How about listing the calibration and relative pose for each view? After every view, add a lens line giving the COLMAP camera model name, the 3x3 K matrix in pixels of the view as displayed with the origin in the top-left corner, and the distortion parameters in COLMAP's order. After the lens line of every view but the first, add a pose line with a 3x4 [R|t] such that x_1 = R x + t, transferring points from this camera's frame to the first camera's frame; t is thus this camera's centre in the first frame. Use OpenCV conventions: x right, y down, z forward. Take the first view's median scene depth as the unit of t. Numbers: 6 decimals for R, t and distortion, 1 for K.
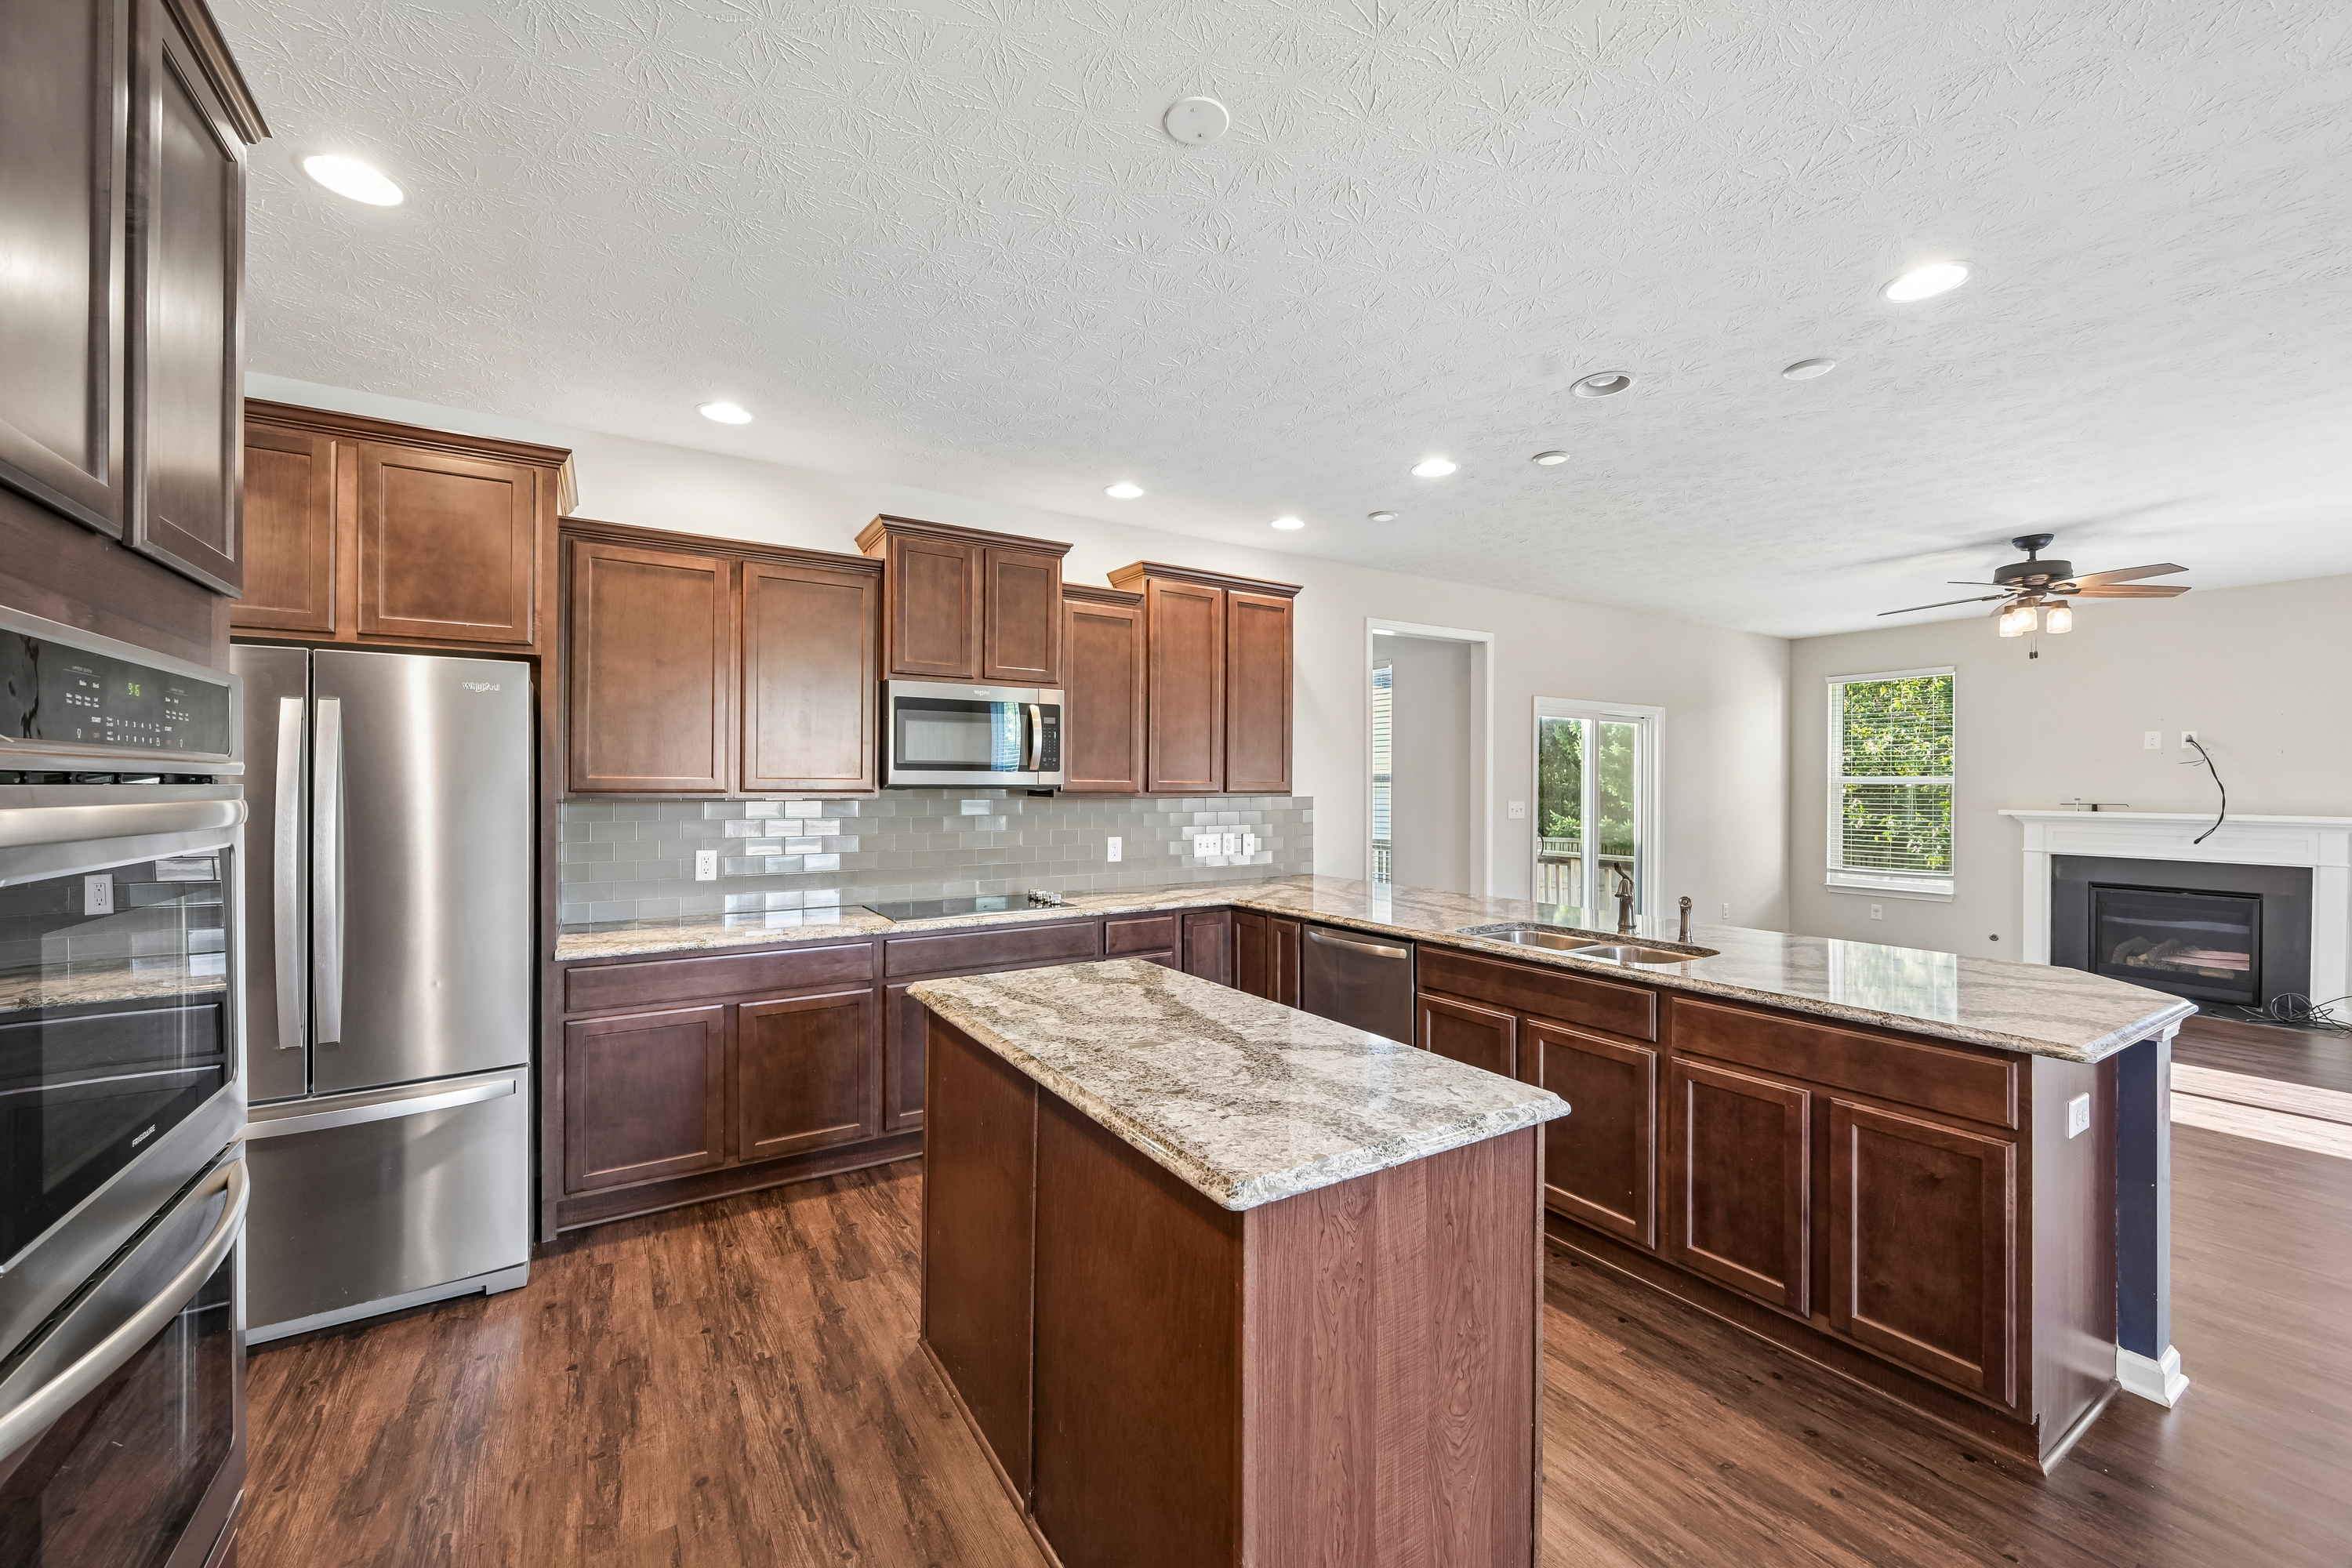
lens RADIAL K [[928.6, 0, 1172.5], [0, 928.6, 784.9], [0, 0, 1]] dist [-0.002503, 0.001736]
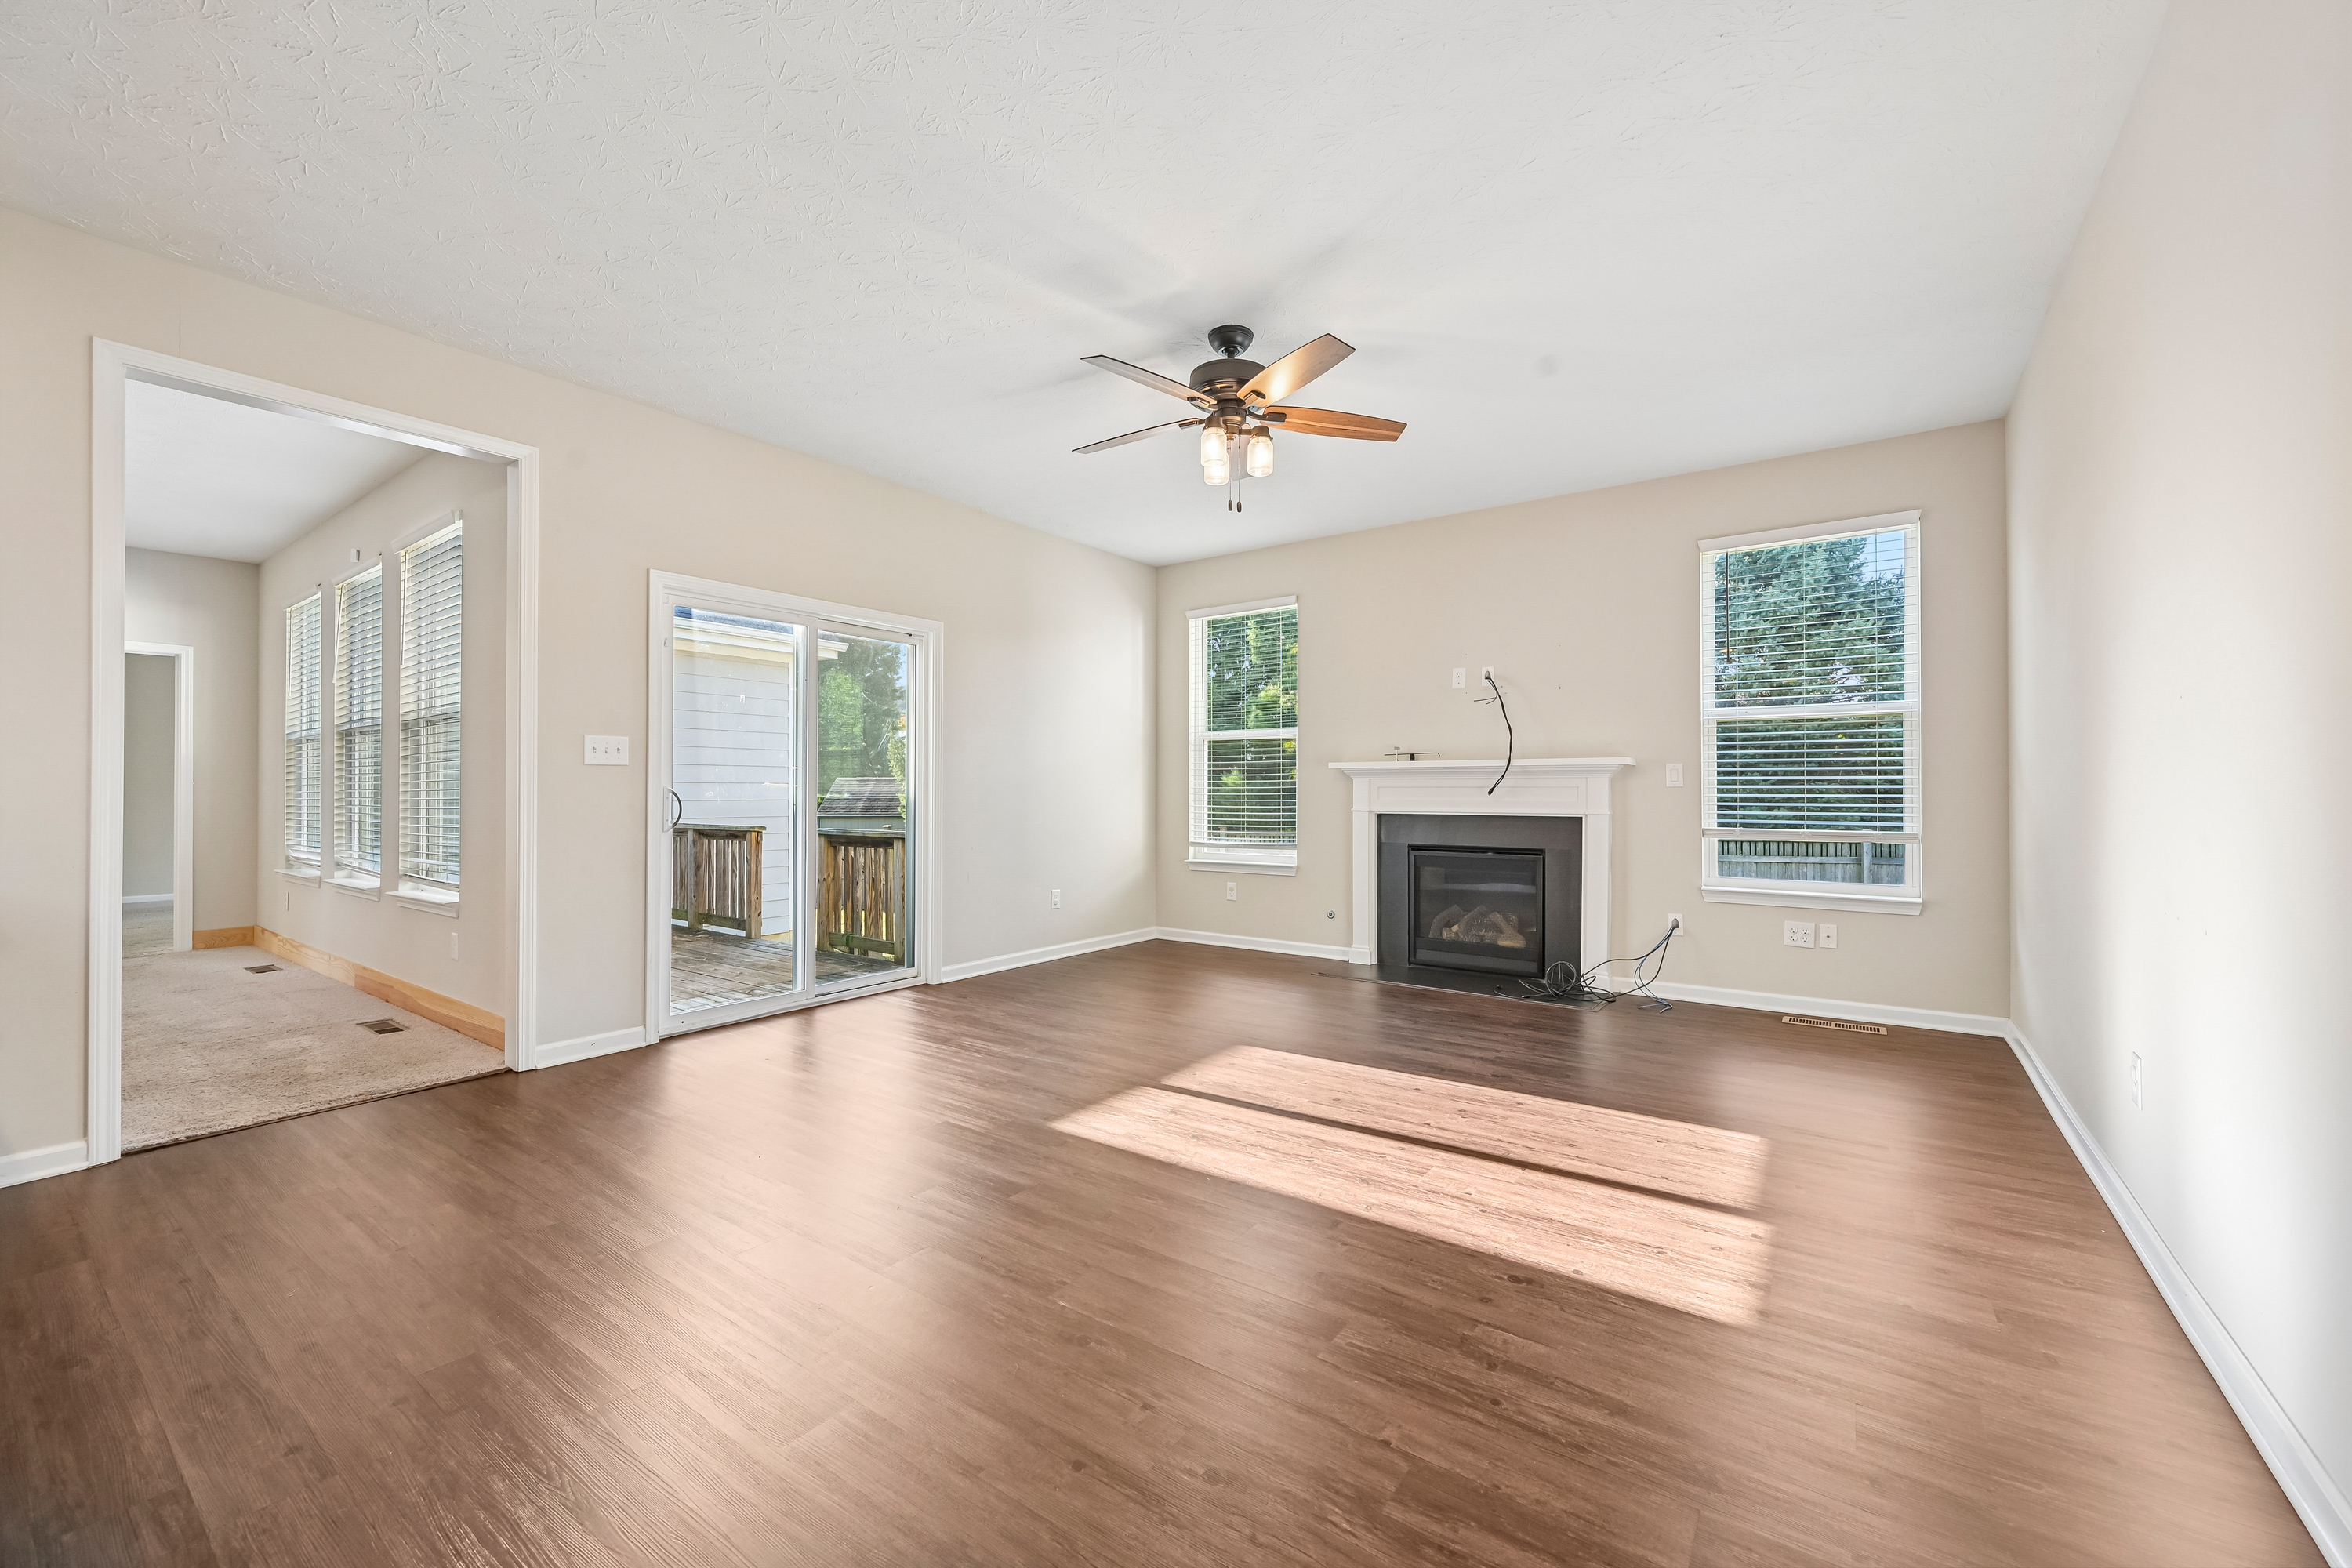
lens RADIAL K [[928.6, 0, 1185.2], [0, 928.6, 788.3], [0, 0, 1]] dist [-0.002503, 0.001736]
pose [[0.926922, -0.004667, 0.375224, 0.932757], [0.005028, 0.999987, 0.000017, 0.102259], [-0.375220, 0.001871, 0.926934, 0.551703]]
